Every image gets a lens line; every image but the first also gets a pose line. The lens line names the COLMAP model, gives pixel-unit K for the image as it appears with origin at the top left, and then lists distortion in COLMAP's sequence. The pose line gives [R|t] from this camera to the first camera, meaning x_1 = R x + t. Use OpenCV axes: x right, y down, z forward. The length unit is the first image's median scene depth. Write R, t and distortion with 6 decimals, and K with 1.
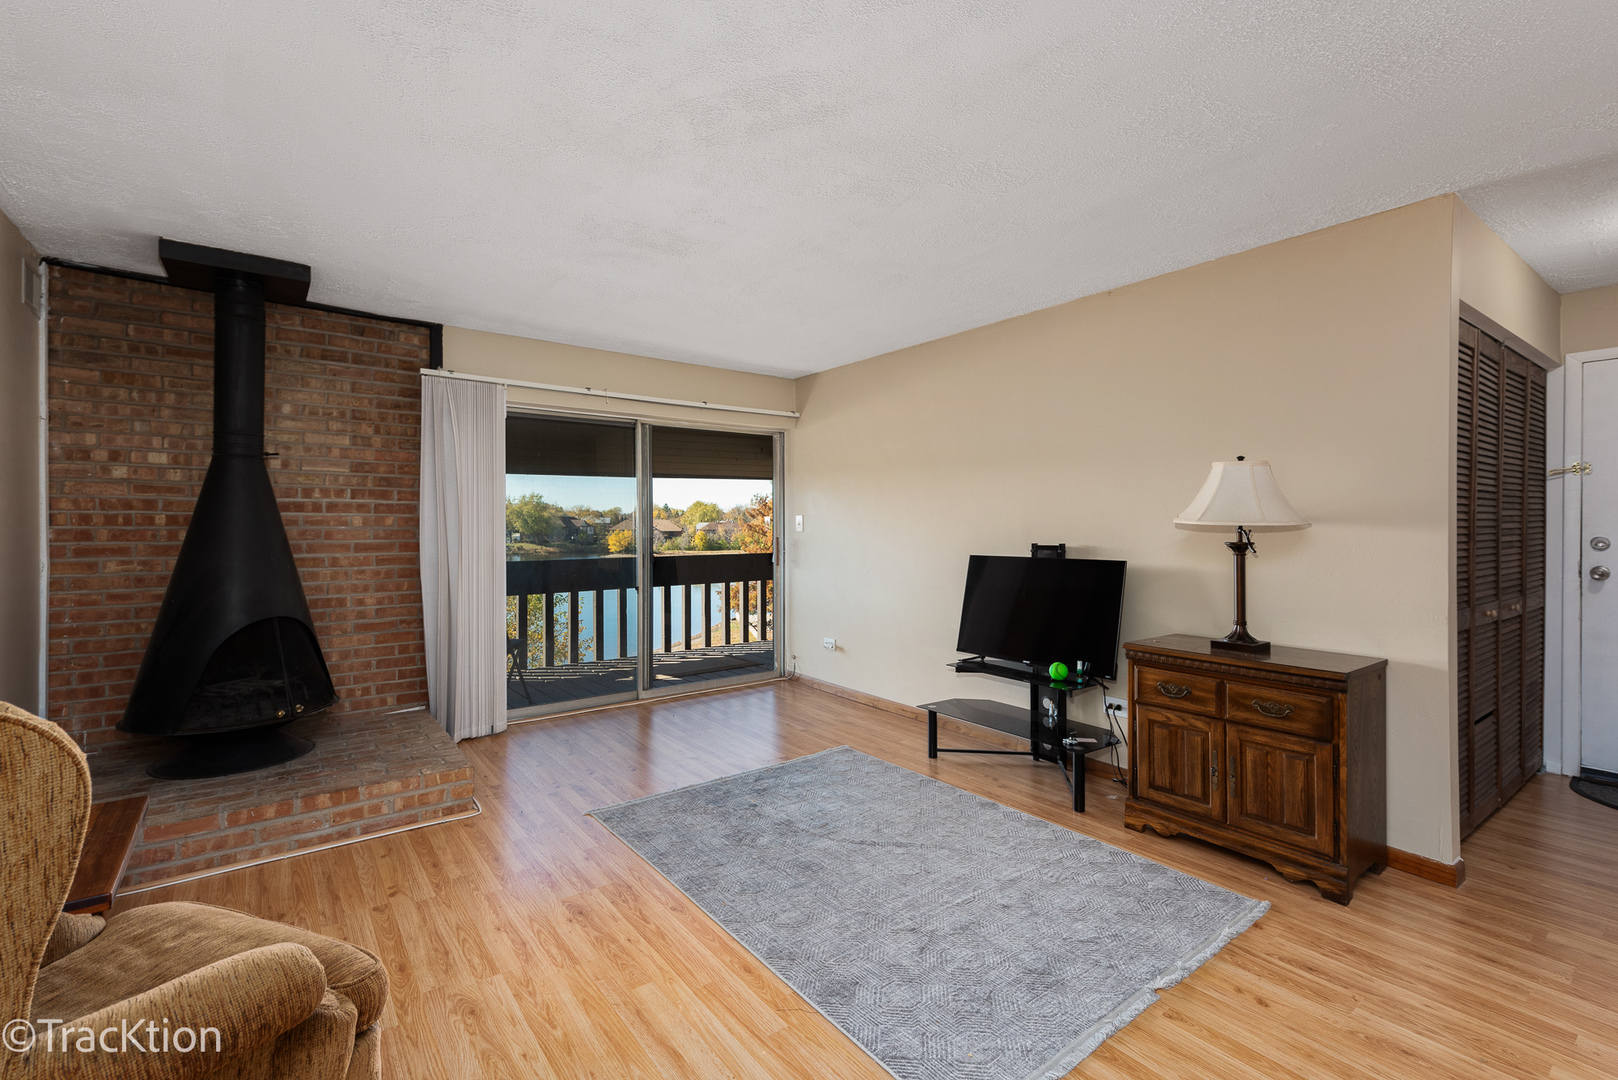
lens RADIAL K [[714.0, 0, 809.2], [0, 714.0, 518.1], [0, 0, 1]] dist [0.002630, 0.000316]
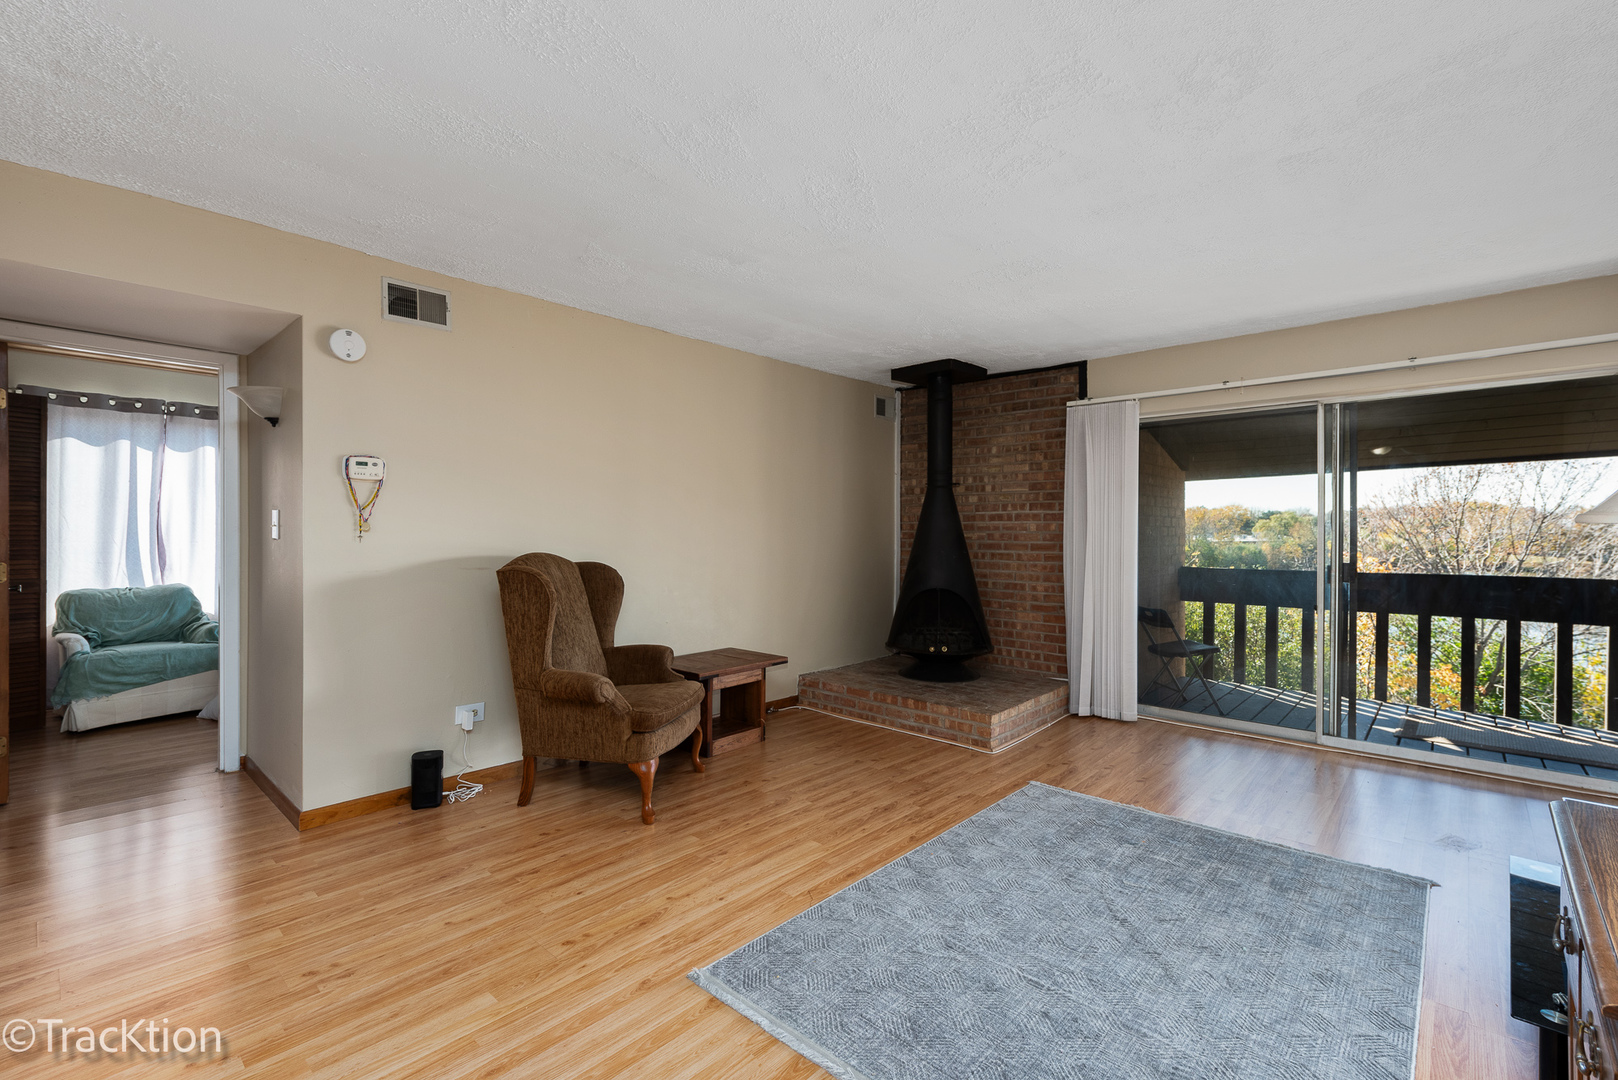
lens RADIAL K [[714.0, 0, 809.2], [0, 714.0, 518.1], [0, 0, 1]] dist [0.002630, 0.000316]
pose [[0.165402, -0.017096, -0.986078, 0.604531], [0.006125, 0.999848, -0.016307, 0.006577], [0.986207, -0.003342, 0.165482, 0.369166]]
